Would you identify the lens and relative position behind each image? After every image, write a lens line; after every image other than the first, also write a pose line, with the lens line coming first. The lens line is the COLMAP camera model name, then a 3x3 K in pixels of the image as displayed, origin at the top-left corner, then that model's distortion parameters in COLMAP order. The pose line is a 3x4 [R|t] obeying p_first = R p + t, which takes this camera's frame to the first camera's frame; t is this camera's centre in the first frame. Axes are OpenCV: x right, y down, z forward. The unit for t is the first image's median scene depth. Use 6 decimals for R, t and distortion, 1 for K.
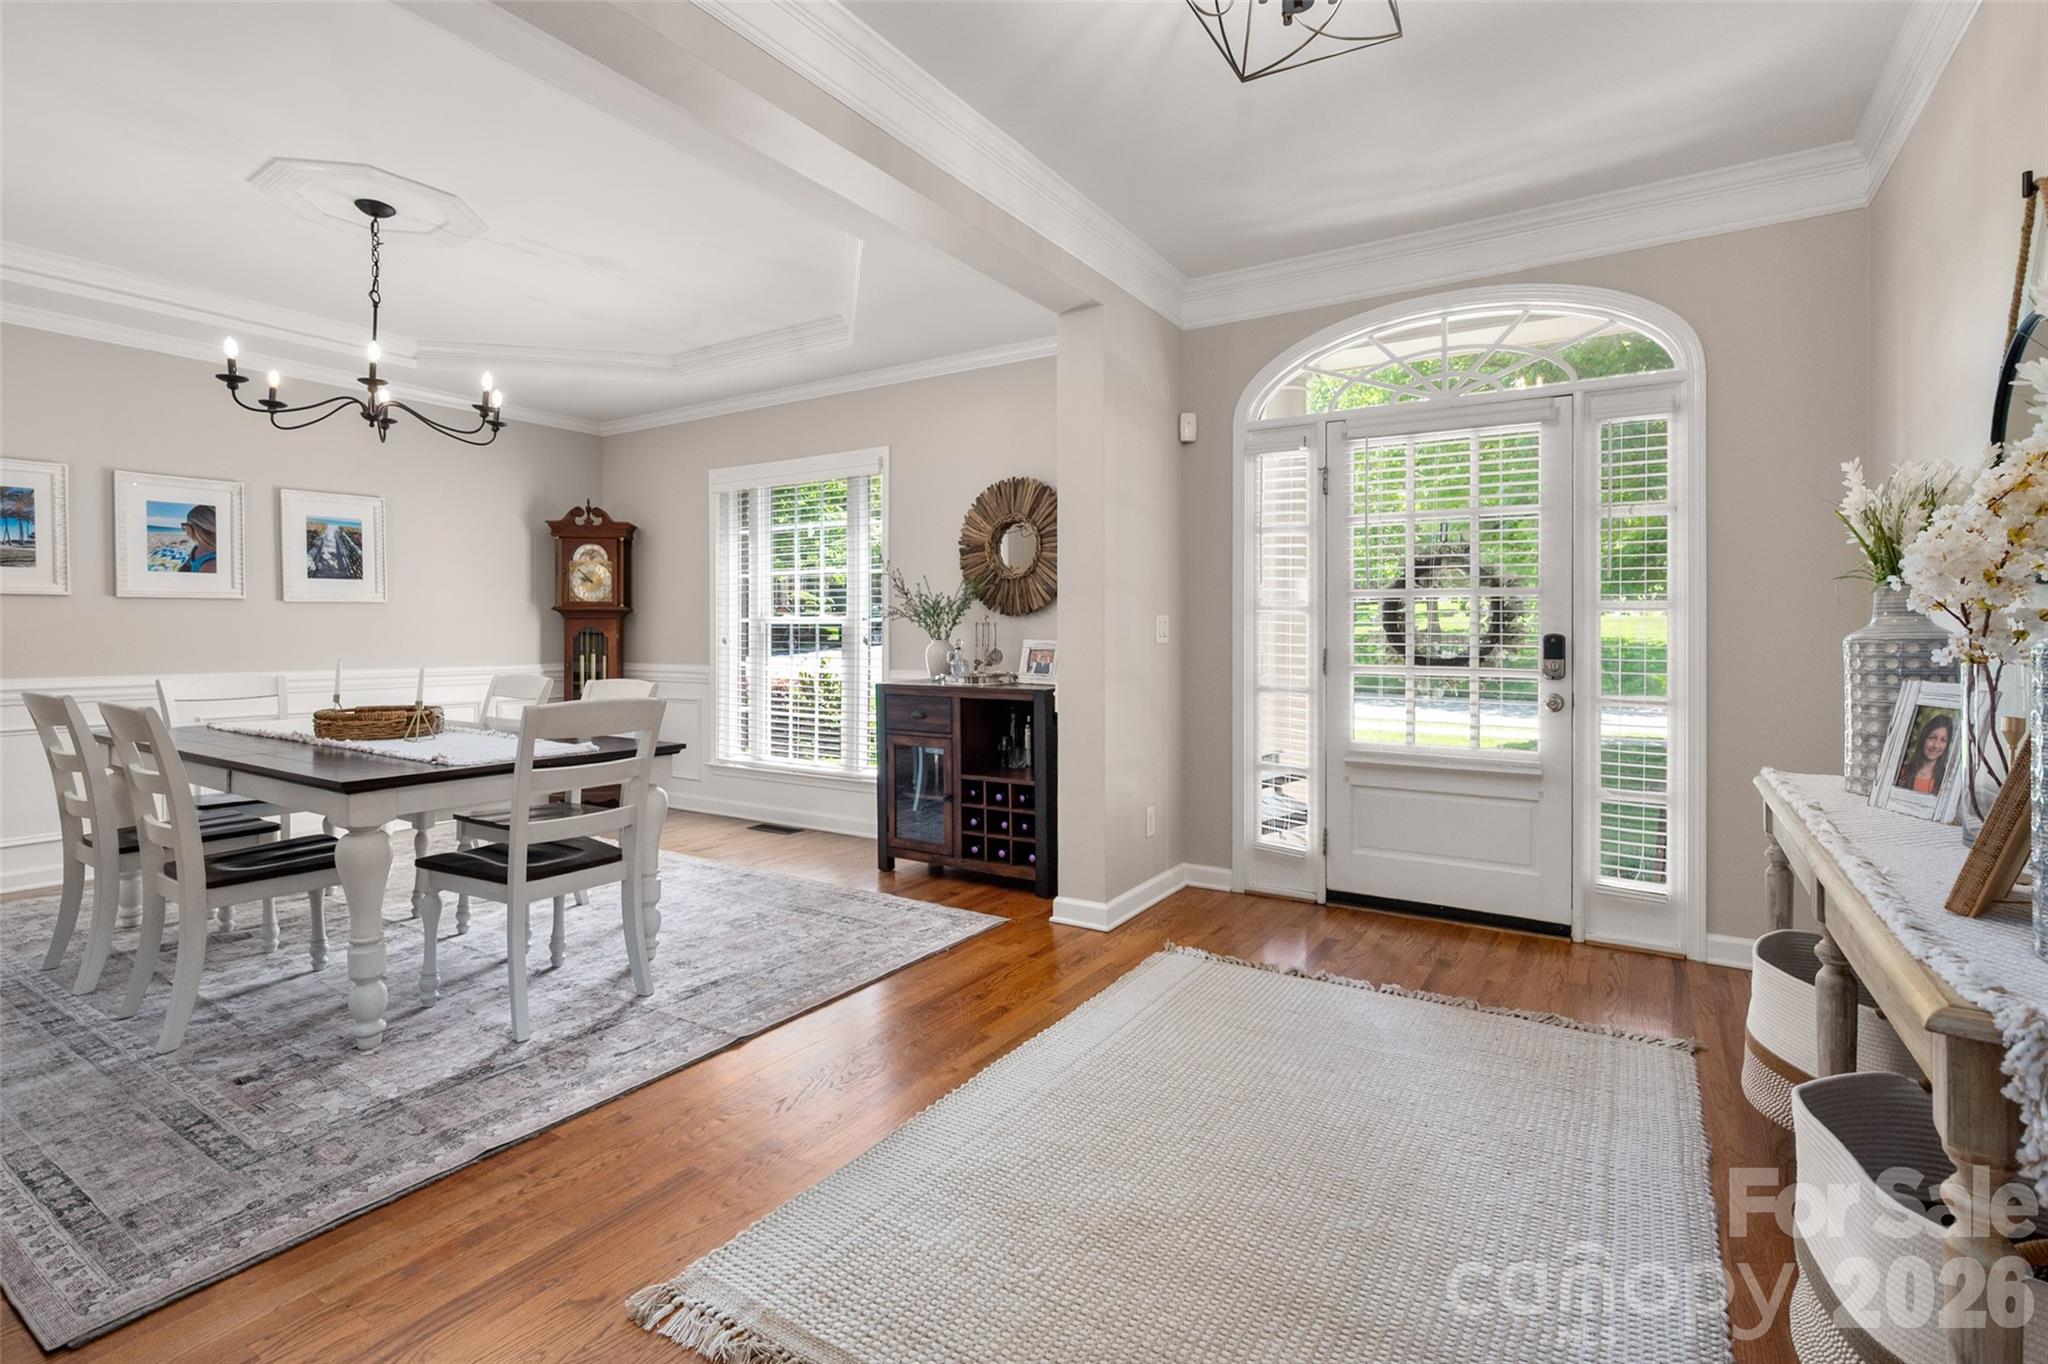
lens RADIAL K [[951.1, 0, 1035.4], [0, 951.1, 636.2], [0, 0, 1]] dist [0.001197, 0.000104]
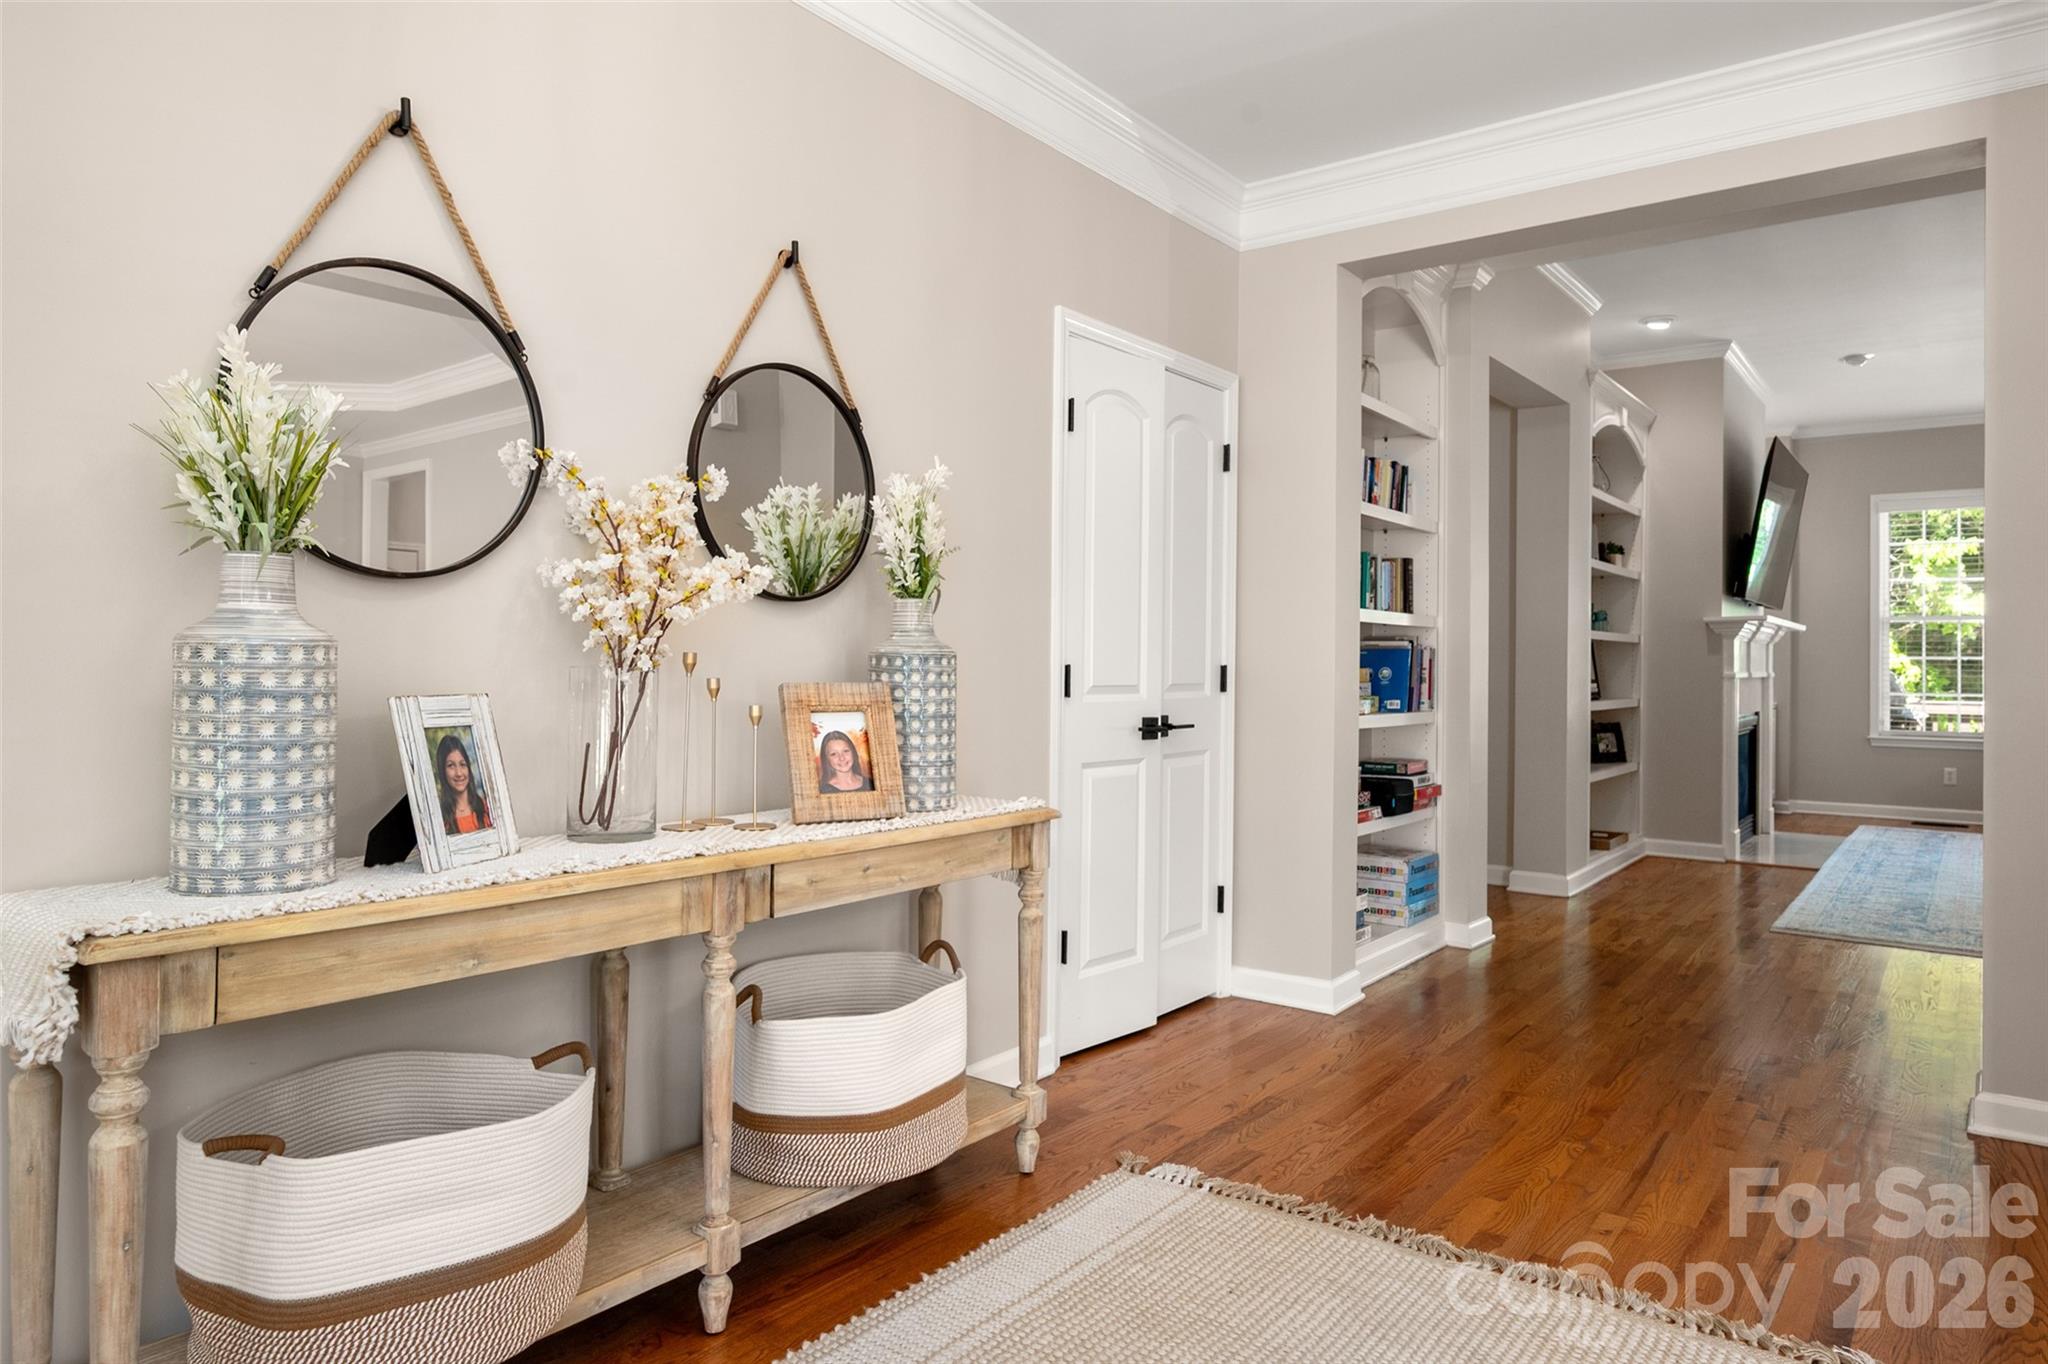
lens RADIAL K [[1273.6, 0, 1036.1], [0, 1273.6, 658.0], [0, 0, 1]] dist [0.002049, -0.000490]
pose [[-0.996304, -0.009099, 0.085408, 0.185276], [-0.009328, 0.999954, -0.002290, 0.007384], [-0.085384, -0.003078, -0.996343, 1.035792]]
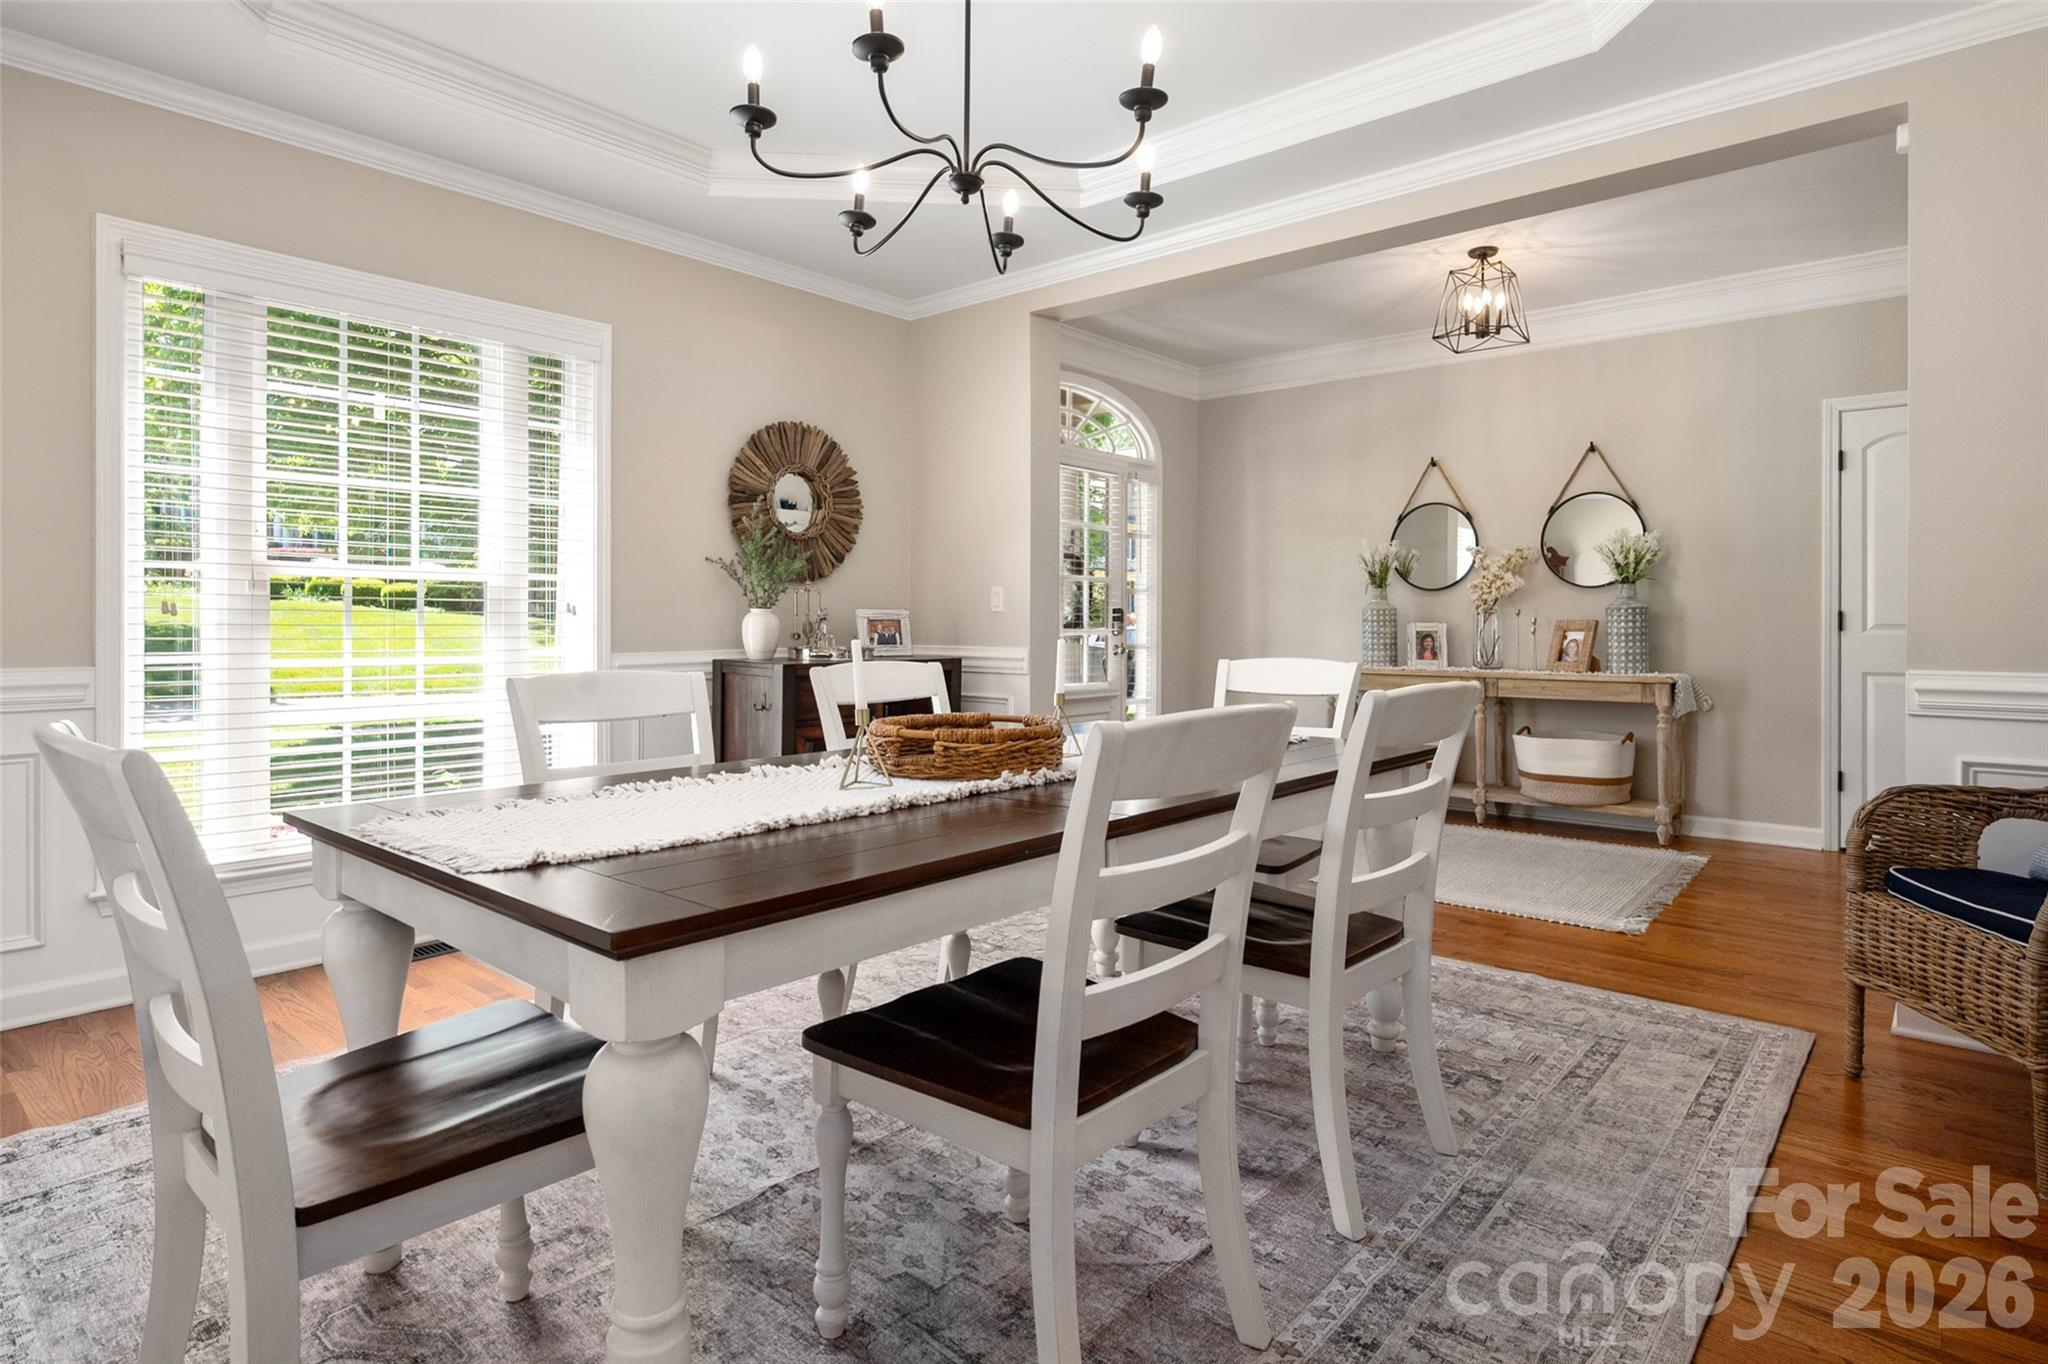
lens RADIAL K [[1084.7, 0, 1022.9], [0, 1084.7, 624.4], [0, 0, 1]] dist [-0.002064, -0.000456]
pose [[0.155969, -0.005347, 0.987748, -1.308275], [0.002937, 0.999983, 0.004950, 0.017418], [-0.987758, 0.002129, 0.155982, 0.873315]]
